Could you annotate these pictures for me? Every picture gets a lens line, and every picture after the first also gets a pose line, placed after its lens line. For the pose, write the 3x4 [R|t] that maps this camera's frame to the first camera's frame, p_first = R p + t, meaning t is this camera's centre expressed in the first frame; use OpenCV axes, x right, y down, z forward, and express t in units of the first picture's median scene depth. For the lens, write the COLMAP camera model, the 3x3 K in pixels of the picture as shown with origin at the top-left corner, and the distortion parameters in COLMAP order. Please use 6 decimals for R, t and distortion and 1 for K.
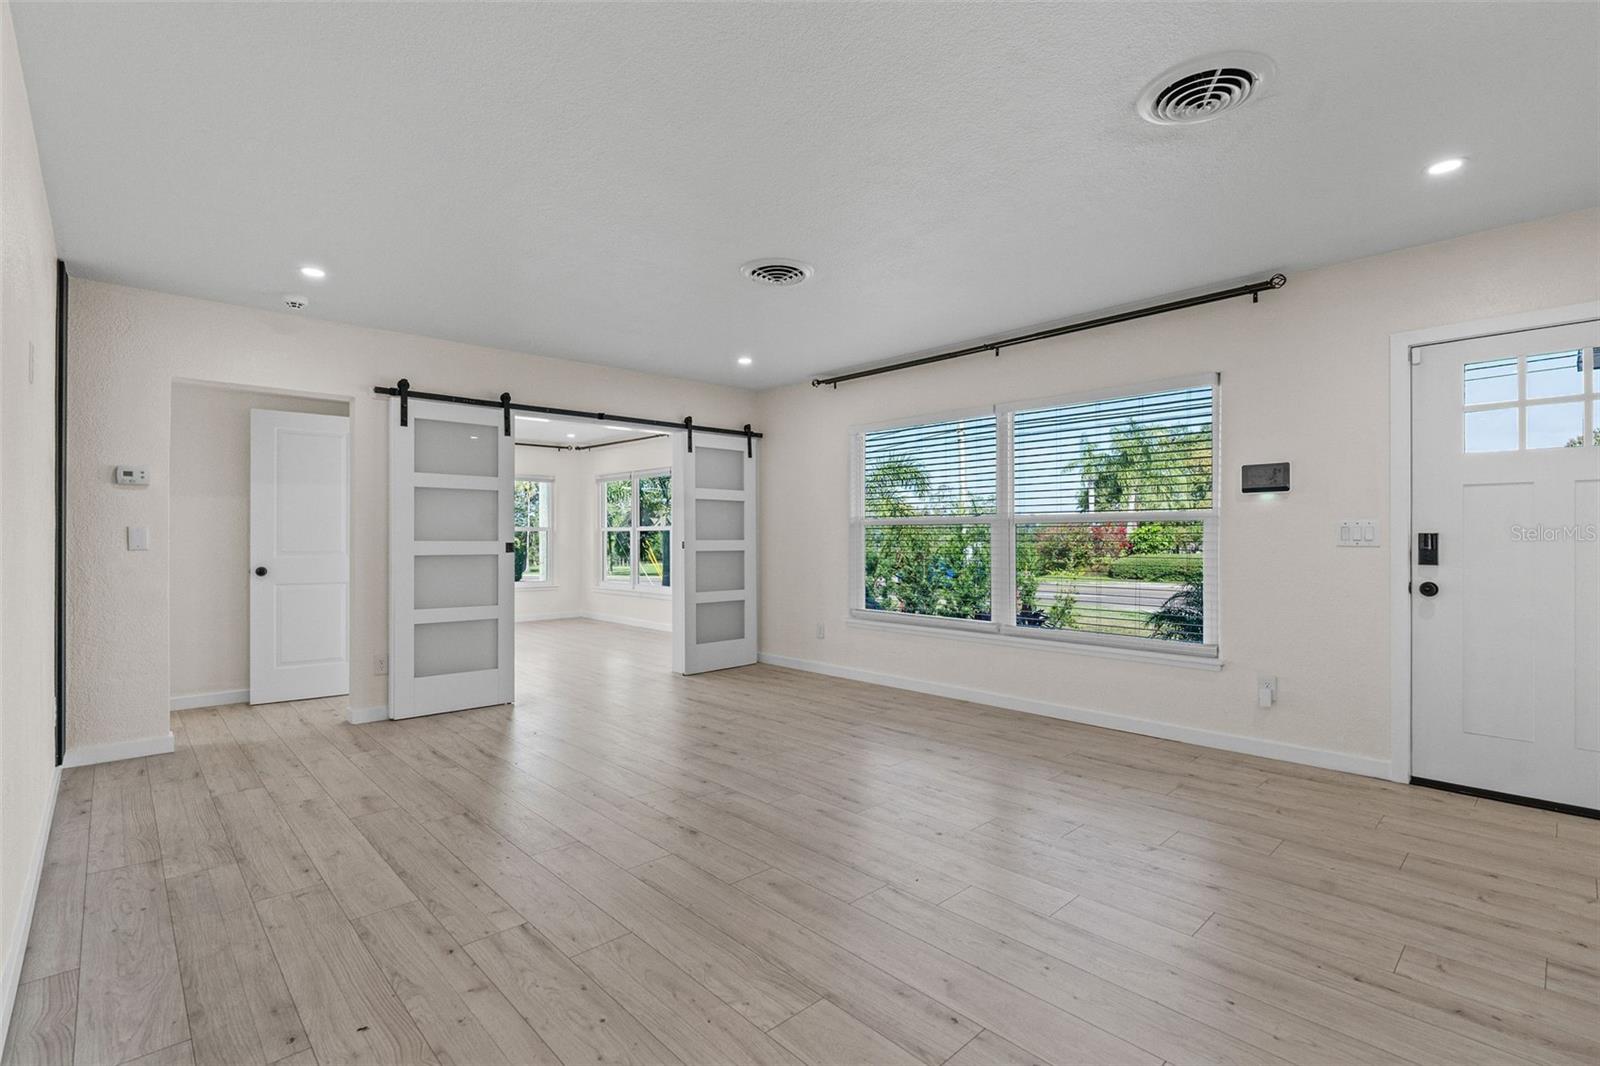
lens RADIAL K [[730.2, 0, 794.7], [0, 730.2, 525.5], [0, 0, 1]] dist [-0.005221, 0.000263]
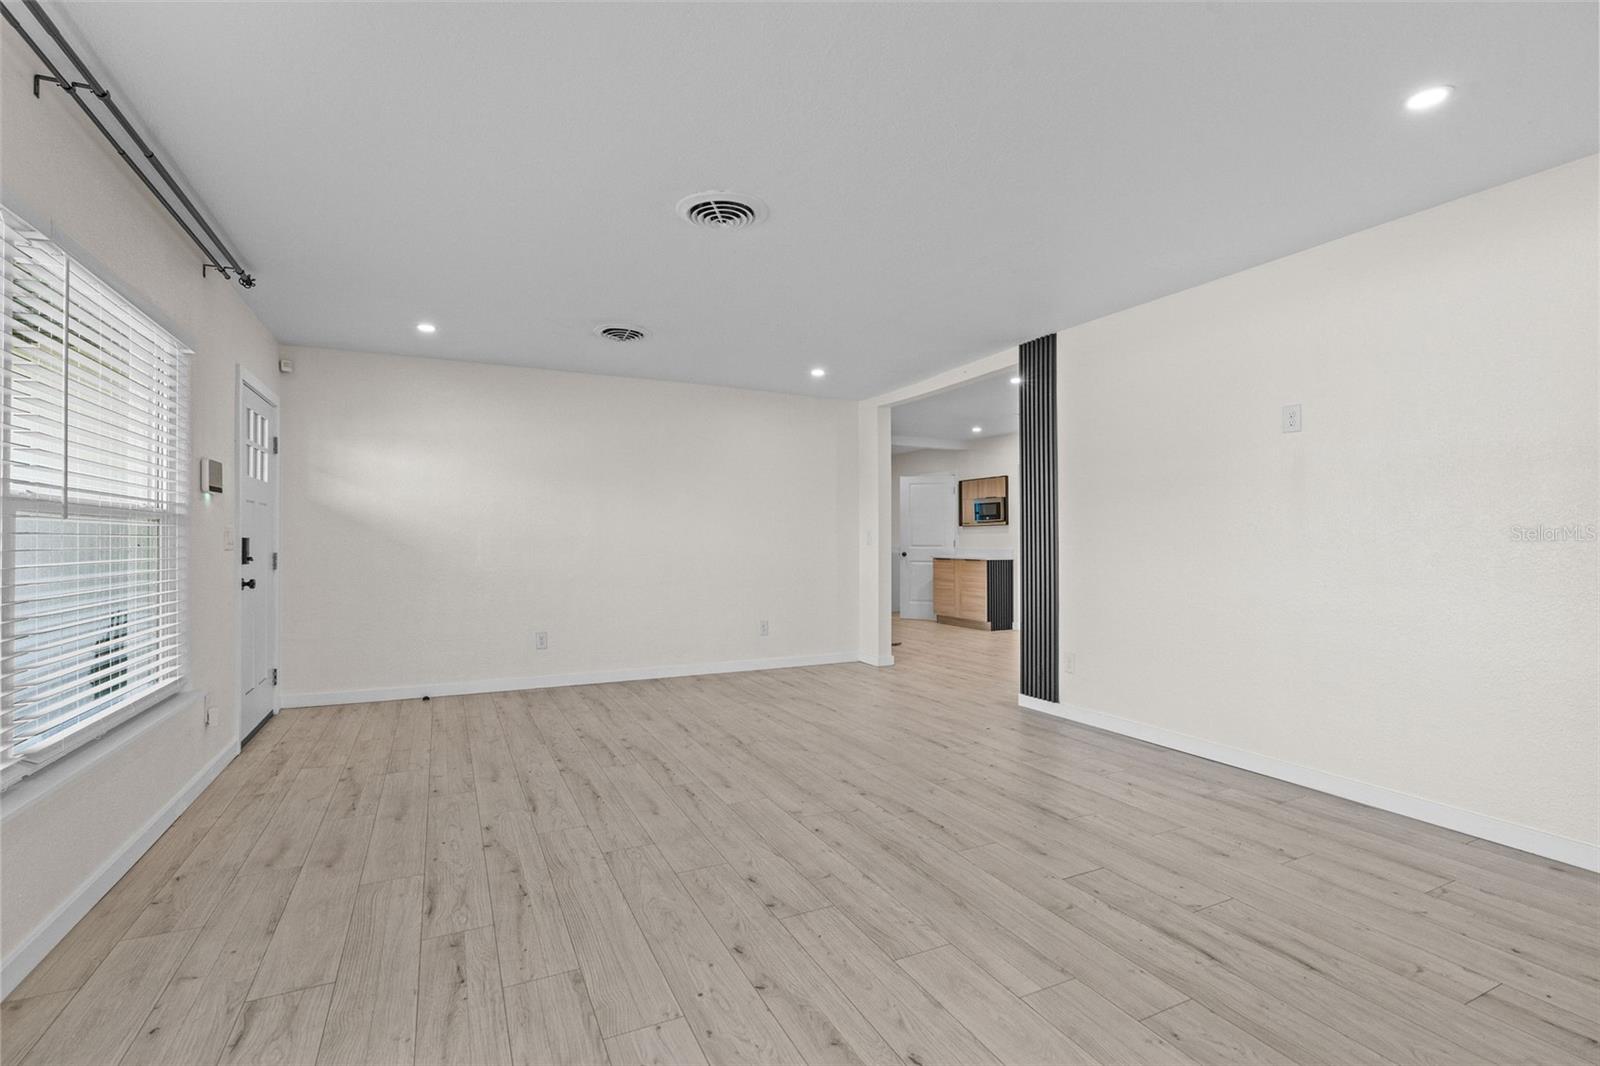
lens RADIAL K [[730.2, 0, 794.7], [0, 730.2, 525.5], [0, 0, 1]] dist [-0.005221, 0.000263]
pose [[-0.954245, 0.008711, 0.298899, -0.366727], [-0.002152, 0.999350, -0.035995, 0.031975], [-0.299019, -0.034991, -0.953606, 1.892767]]
